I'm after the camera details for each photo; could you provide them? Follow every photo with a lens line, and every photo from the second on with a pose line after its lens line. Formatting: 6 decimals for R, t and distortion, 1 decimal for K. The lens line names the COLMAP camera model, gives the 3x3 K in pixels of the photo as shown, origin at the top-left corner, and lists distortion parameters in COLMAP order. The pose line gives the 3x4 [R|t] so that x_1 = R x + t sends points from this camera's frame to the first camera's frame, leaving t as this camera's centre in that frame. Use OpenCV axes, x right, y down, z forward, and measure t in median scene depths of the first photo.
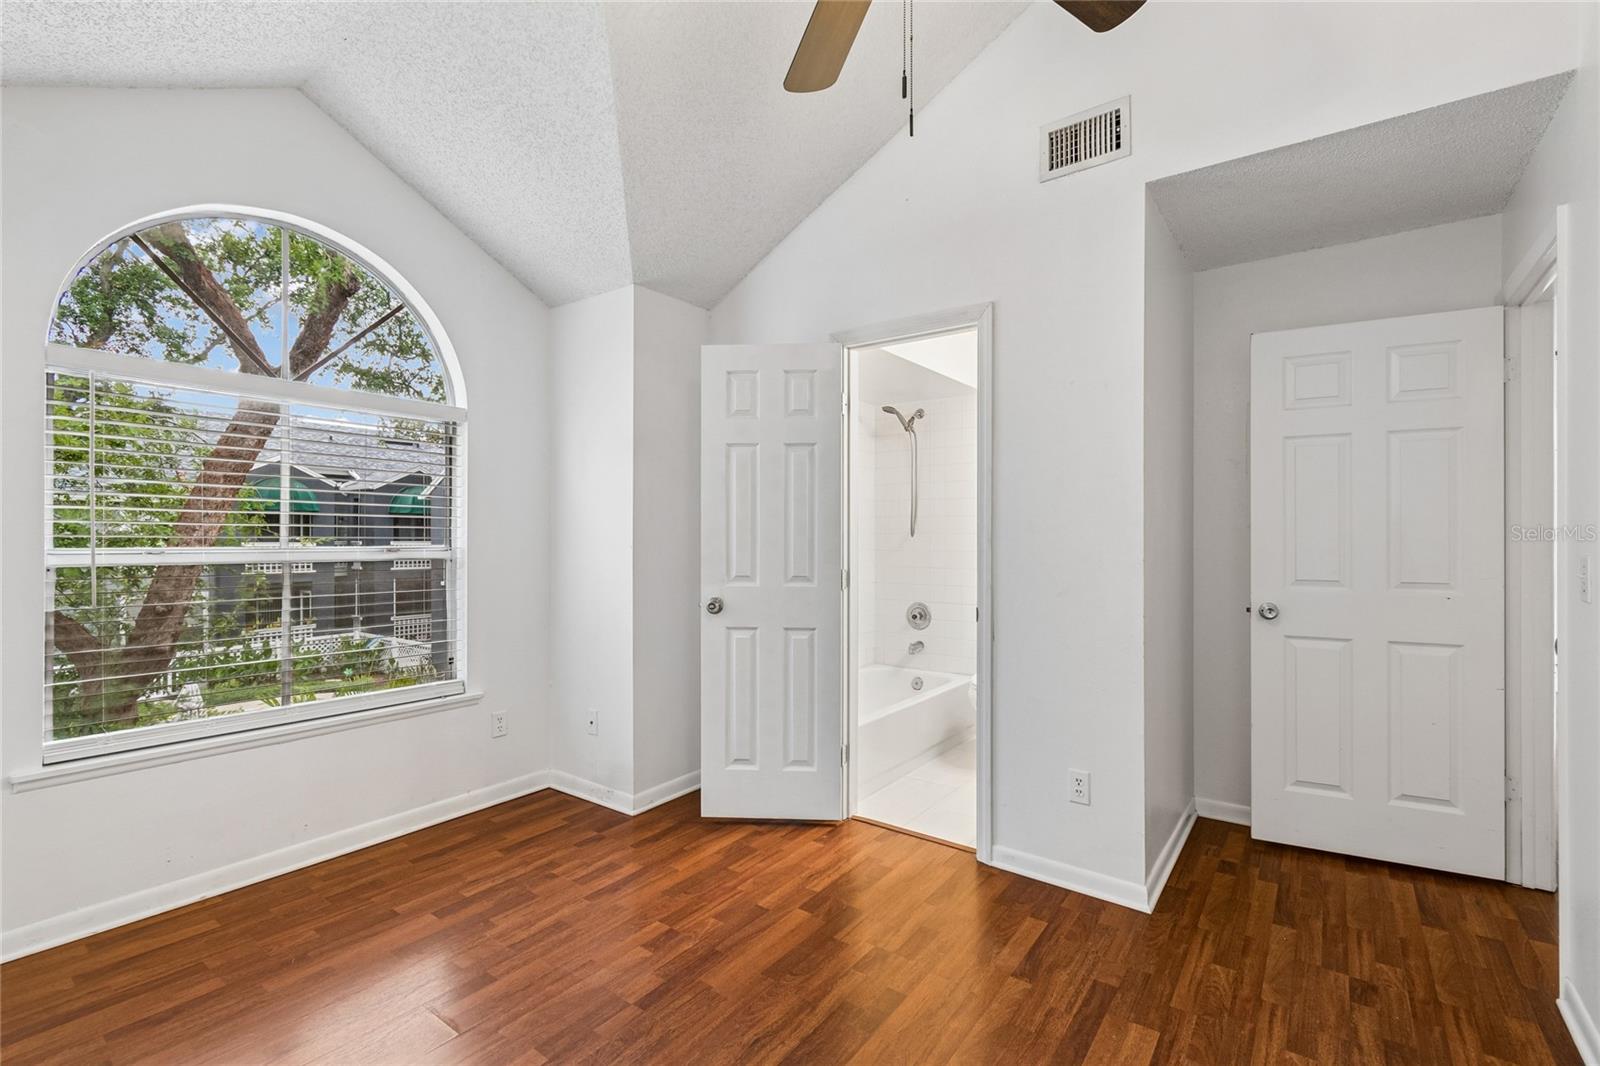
lens RADIAL K [[708.5, 0, 807.8], [0, 708.5, 534.4], [0, 0, 1]] dist [0.008141, -0.002600]
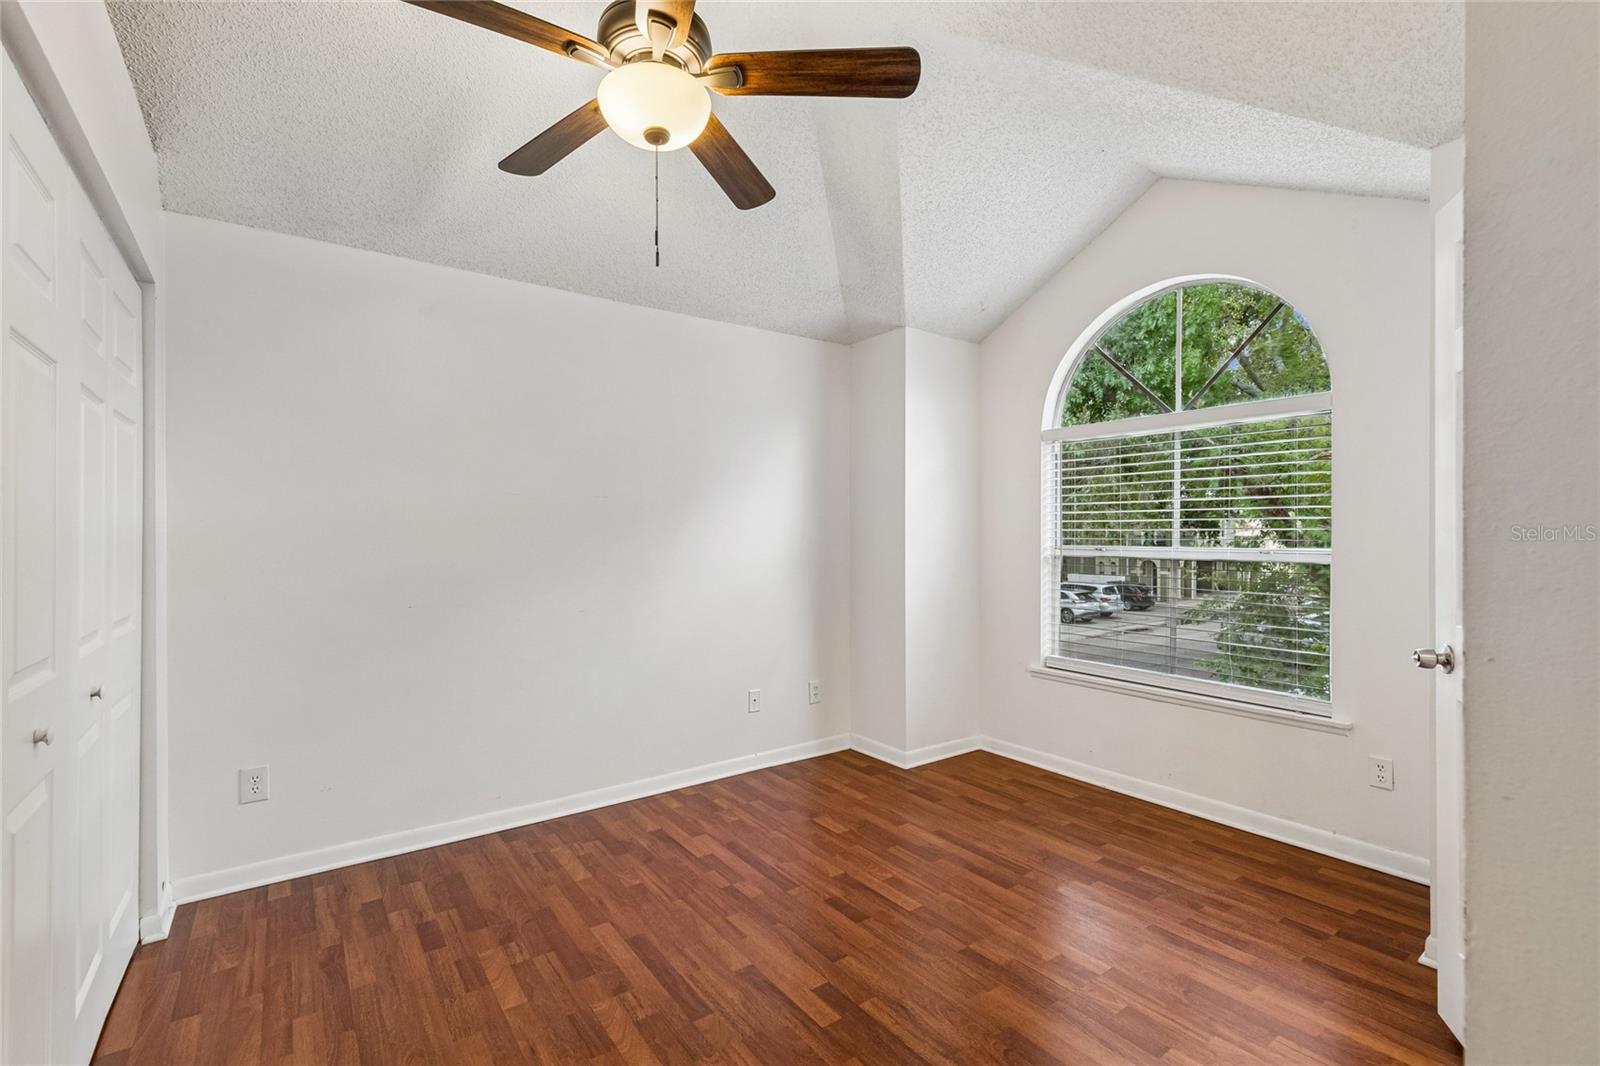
lens RADIAL K [[708.5, 0, 806.3], [0, 708.5, 537.8], [0, 0, 1]] dist [0.008141, -0.002600]
pose [[-0.297929, -0.002225, -0.954585, 0.679970], [0.004585, 0.999982, -0.003762, 0.003484], [0.954577, -0.005498, -0.297914, 0.804700]]
